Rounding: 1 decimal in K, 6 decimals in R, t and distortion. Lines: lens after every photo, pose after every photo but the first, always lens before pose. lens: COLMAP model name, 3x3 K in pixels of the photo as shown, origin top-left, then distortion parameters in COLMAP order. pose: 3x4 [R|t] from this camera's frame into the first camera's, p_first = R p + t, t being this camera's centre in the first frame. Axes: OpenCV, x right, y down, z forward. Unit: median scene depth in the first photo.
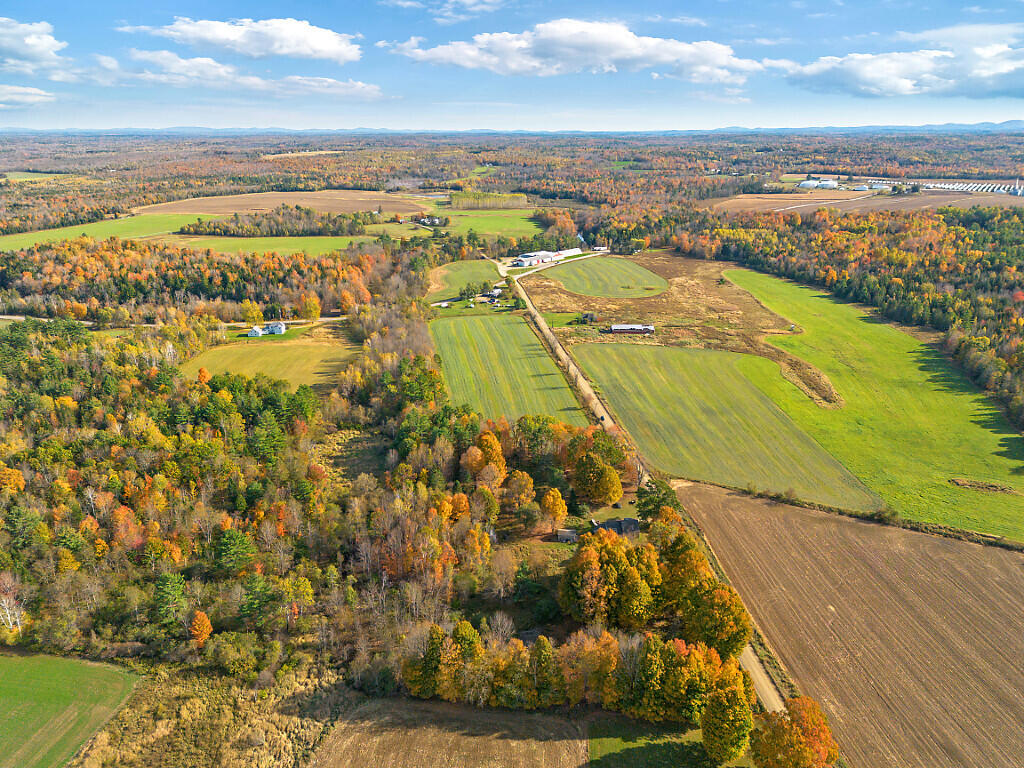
lens RADIAL K [[712.5, 0, 515.3], [0, 712.5, 383.5], [0, 0, 1]] dist [0.072005, -0.057464]
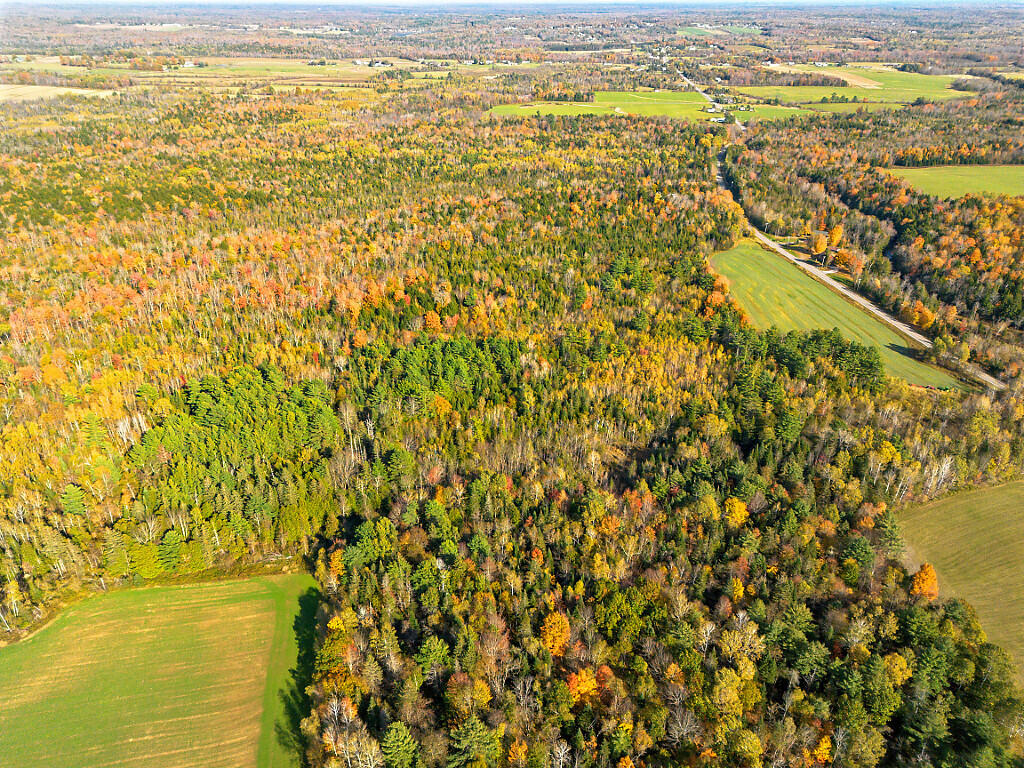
lens RADIAL K [[712.5, 0, 515.6], [0, 712.5, 390.4], [0, 0, 1]] dist [0.072005, -0.057464]
pose [[0.359781, 0.449095, -0.817845, -0.107025], [-0.314792, 0.883573, 0.346706, -0.211434], [0.878330, 0.132713, 0.459264, 0.333537]]
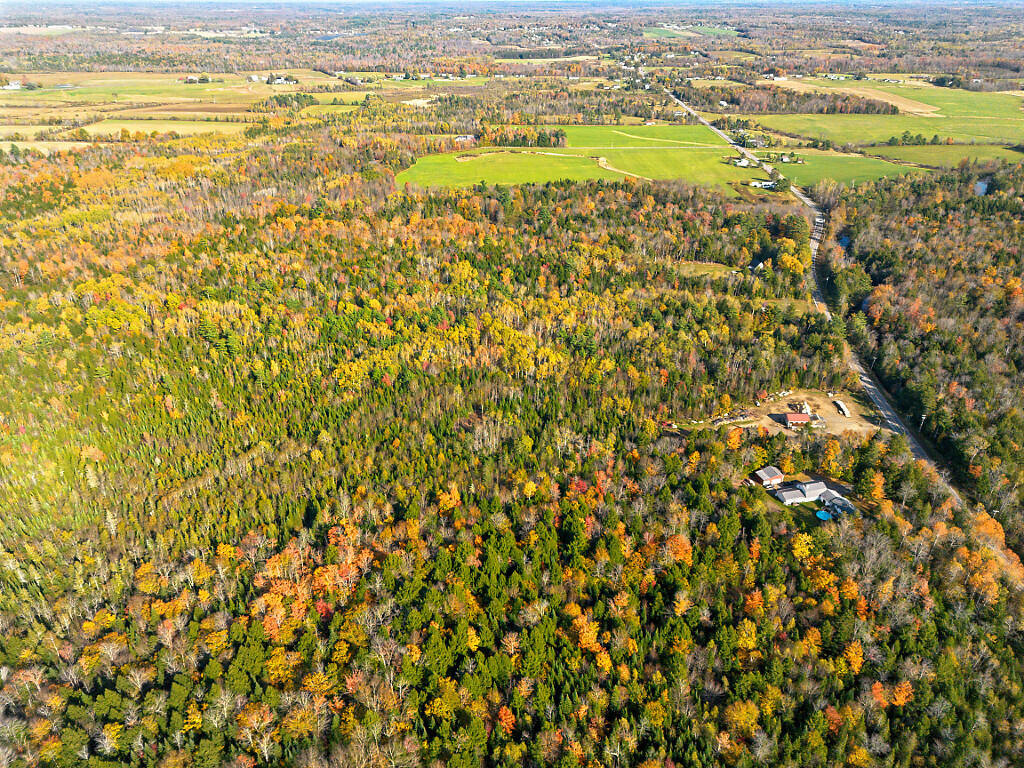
lens RADIAL K [[712.5, 0, 510.4], [0, 712.5, 375.6], [0, 0, 1]] dist [0.072005, -0.057464]
pose [[0.409628, 0.428813, -0.805186, -1.134571], [-0.306057, 0.896078, 0.321517, -0.366693], [0.859380, 0.114731, 0.498300, 0.761304]]
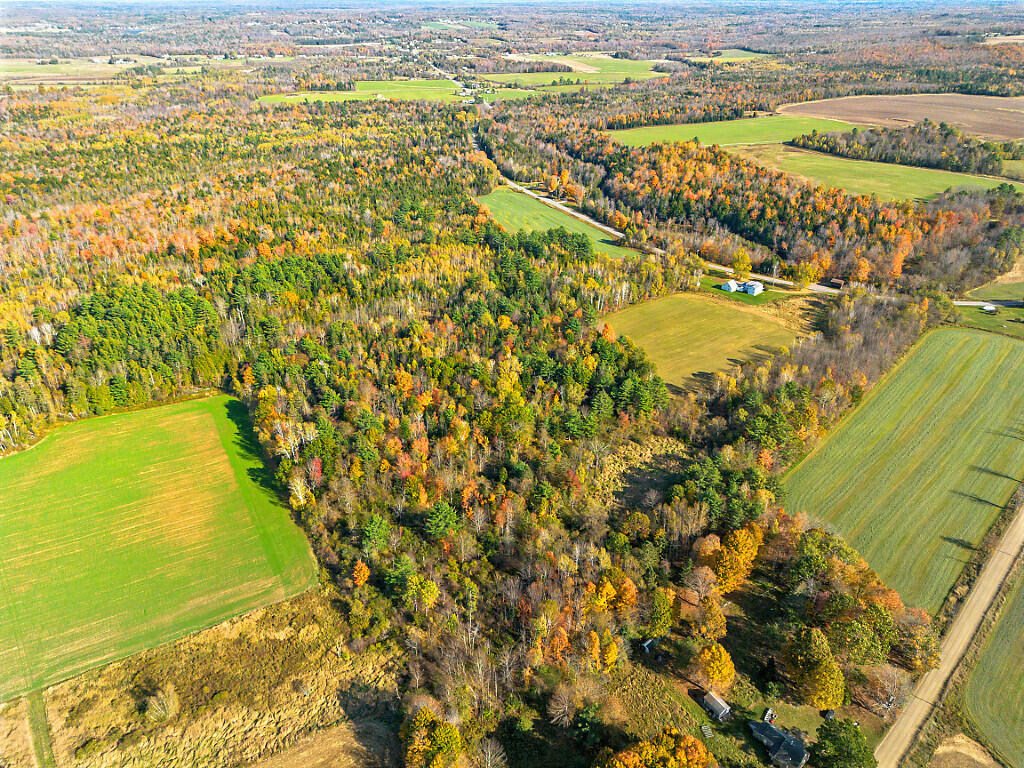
lens RADIAL K [[712.5, 0, 516.9], [0, 712.5, 391.3], [0, 0, 1]] dist [0.072005, -0.057464]
pose [[0.630663, 0.375780, -0.679009, 0.190314], [-0.259420, 0.926697, 0.271908, -0.149761], [0.731414, 0.004666, 0.681918, 0.158535]]
